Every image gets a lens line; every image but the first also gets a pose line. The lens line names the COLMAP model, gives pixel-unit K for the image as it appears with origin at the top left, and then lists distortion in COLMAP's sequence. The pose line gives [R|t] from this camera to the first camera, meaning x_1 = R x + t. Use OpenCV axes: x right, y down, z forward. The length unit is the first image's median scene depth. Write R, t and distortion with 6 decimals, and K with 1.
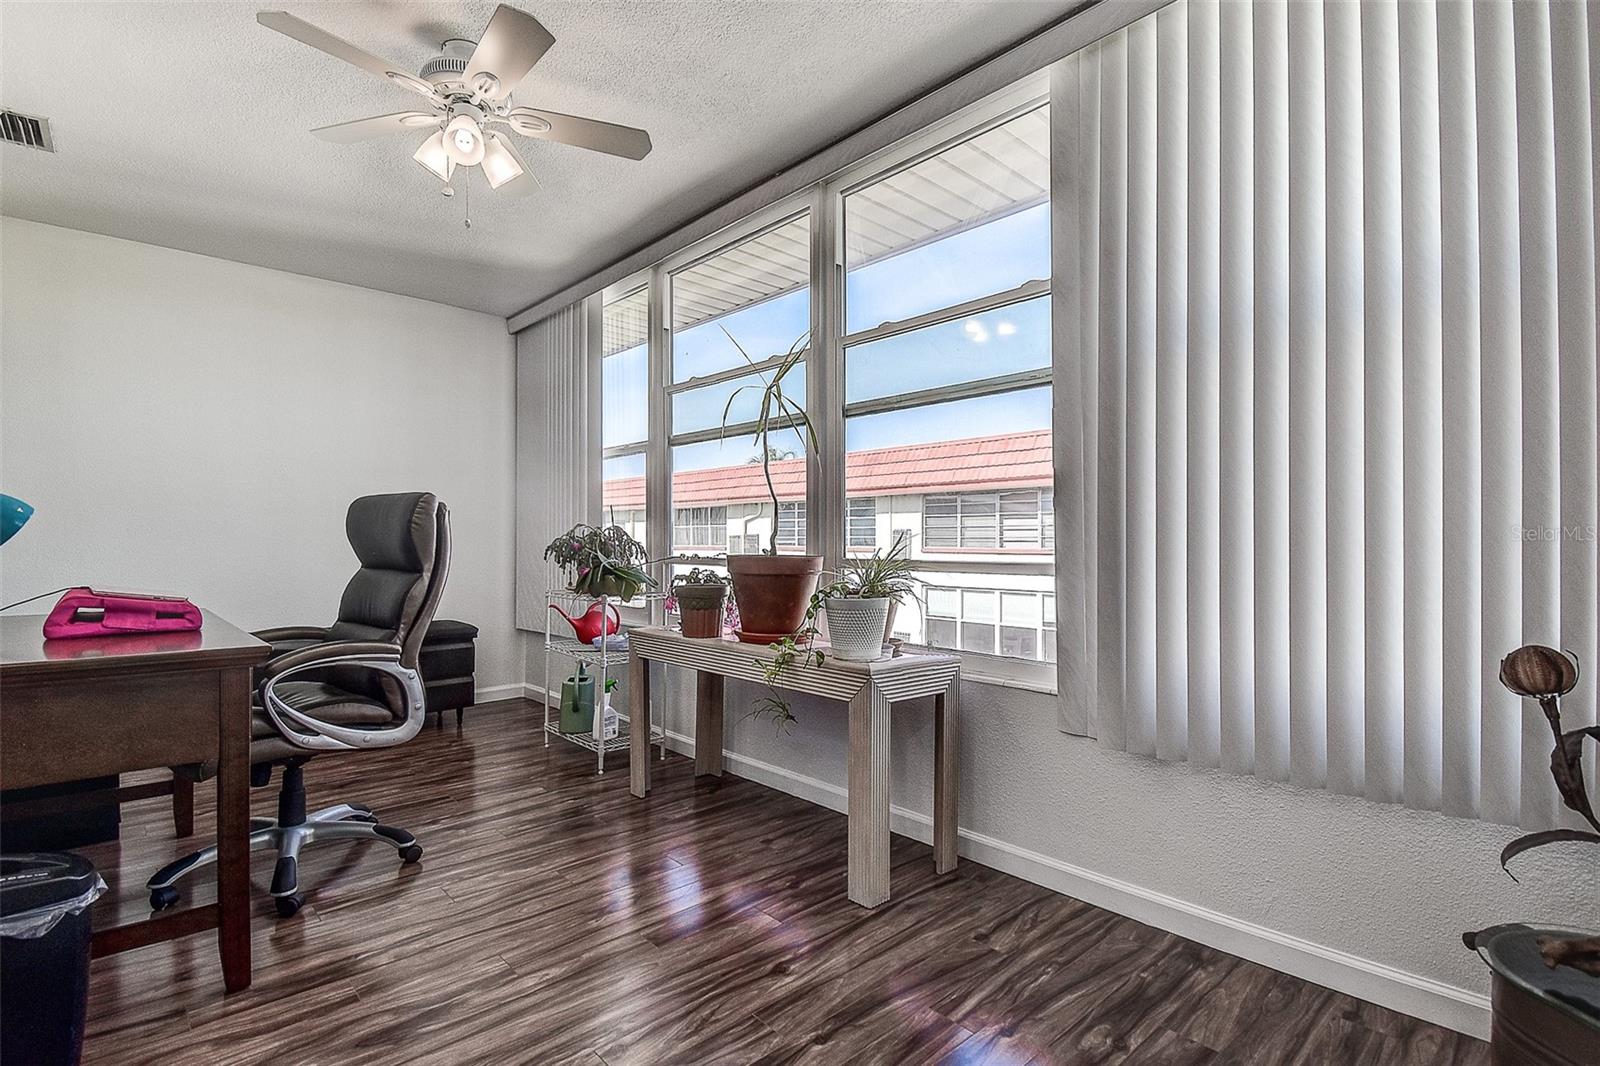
lens RADIAL K [[759.0, 0, 800.0], [0, 759.0, 533.0], [0, 0, 1]] dist [0.020194, -0.018577]
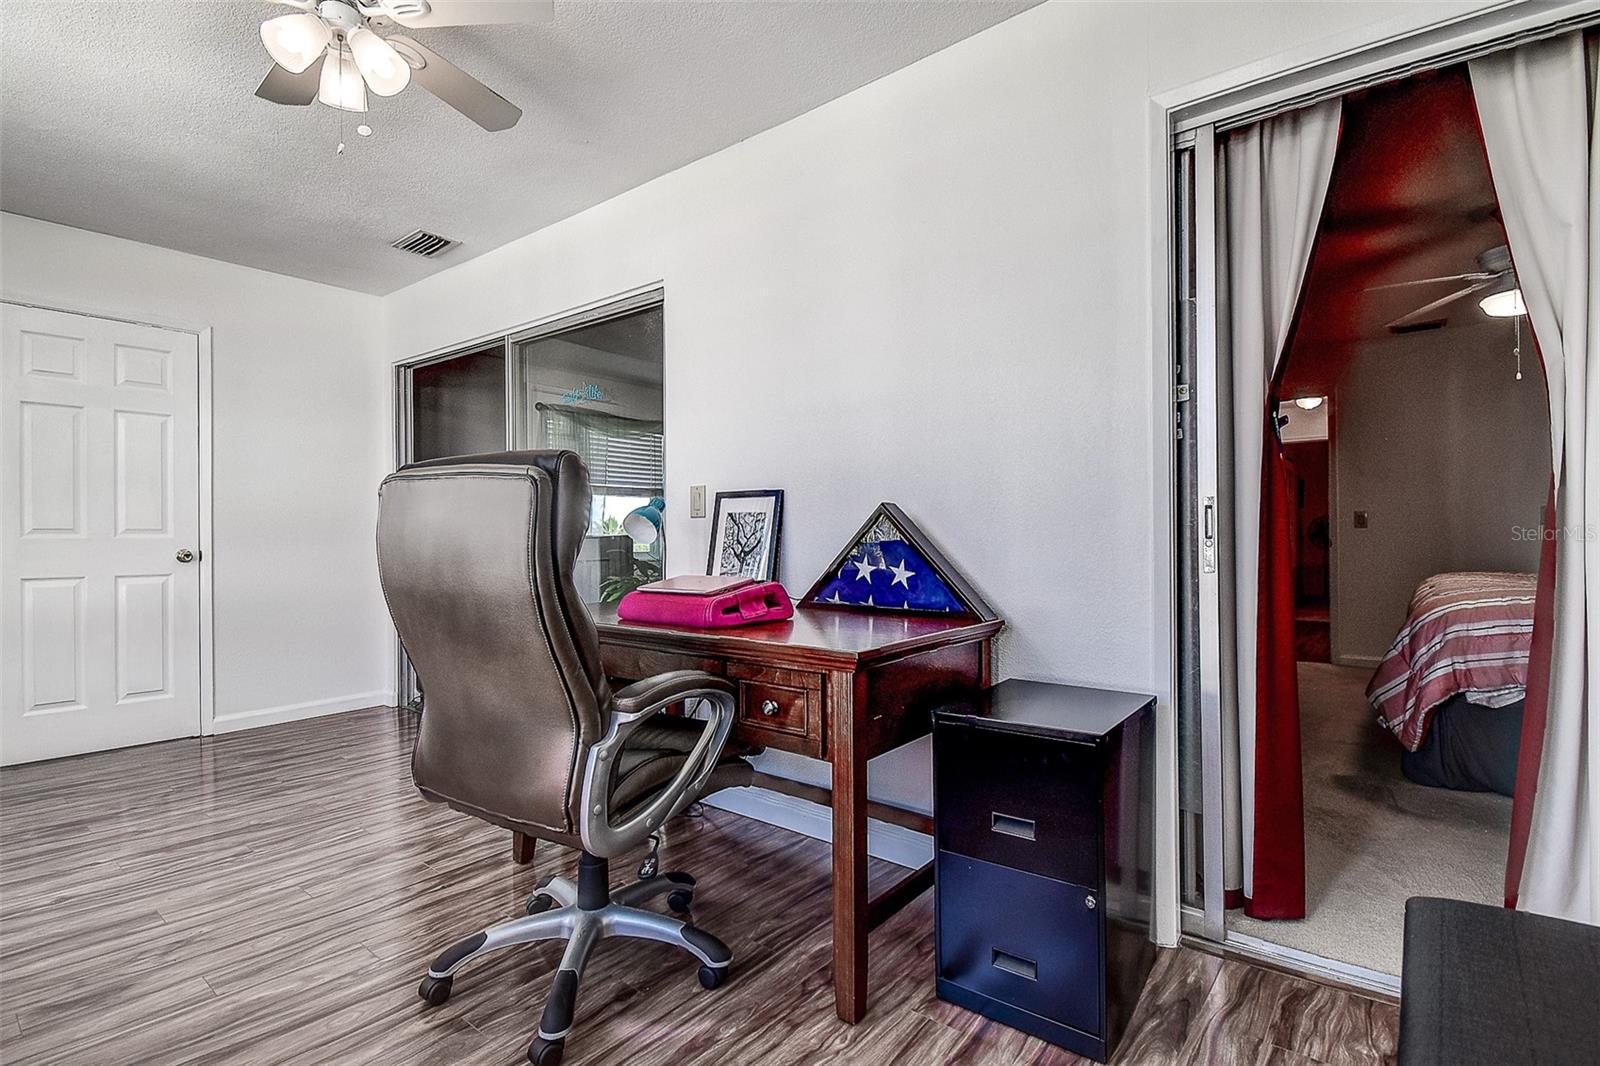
lens RADIAL K [[759.0, 0, 800.0], [0, 759.0, 533.0], [0, 0, 1]] dist [0.020194, -0.018577]
pose [[-0.989524, 0.001419, -0.144361, -0.967765], [0.001807, 0.999995, -0.002555, 0.008223], [0.144356, -0.002789, -0.989522, 2.274679]]
